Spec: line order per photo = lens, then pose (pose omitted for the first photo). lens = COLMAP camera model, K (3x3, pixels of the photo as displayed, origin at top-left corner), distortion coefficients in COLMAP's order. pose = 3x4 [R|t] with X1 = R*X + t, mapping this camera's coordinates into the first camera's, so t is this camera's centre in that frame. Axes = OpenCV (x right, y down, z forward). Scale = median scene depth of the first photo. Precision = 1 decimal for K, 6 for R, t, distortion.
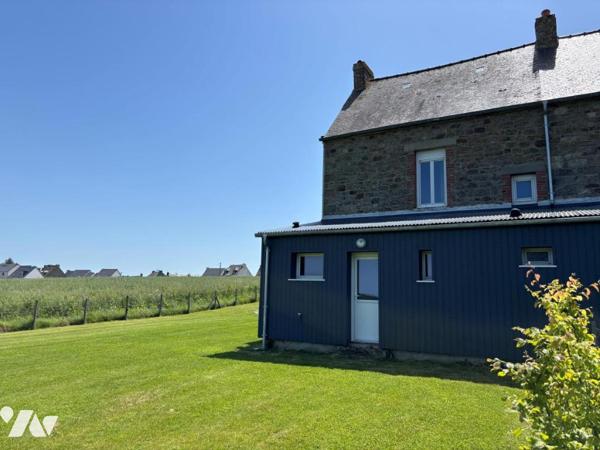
lens RADIAL K [[453.0, 0, 299.0], [0, 453.0, 218.8], [0, 0, 1]] dist [0.037558, -0.020441]
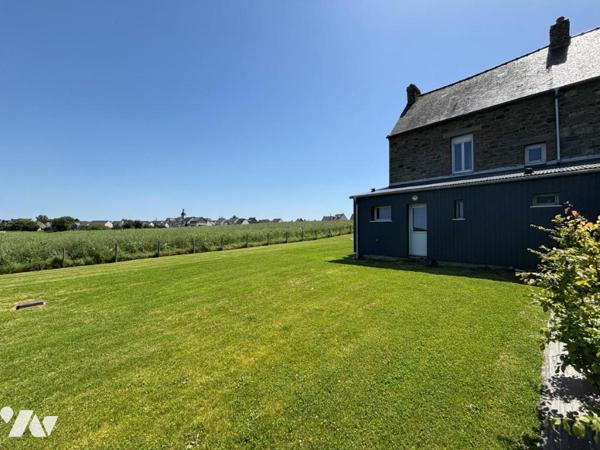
lens RADIAL K [[453.0, 0, 299.7], [0, 453.0, 224.2], [0, 0, 1]] dist [0.037558, -0.020441]
pose [[0.948275, -0.031934, -0.315839, 0.254965], [0.073085, 0.990163, 0.119316, -0.080384], [0.308922, -0.136227, 0.941281, -0.706091]]
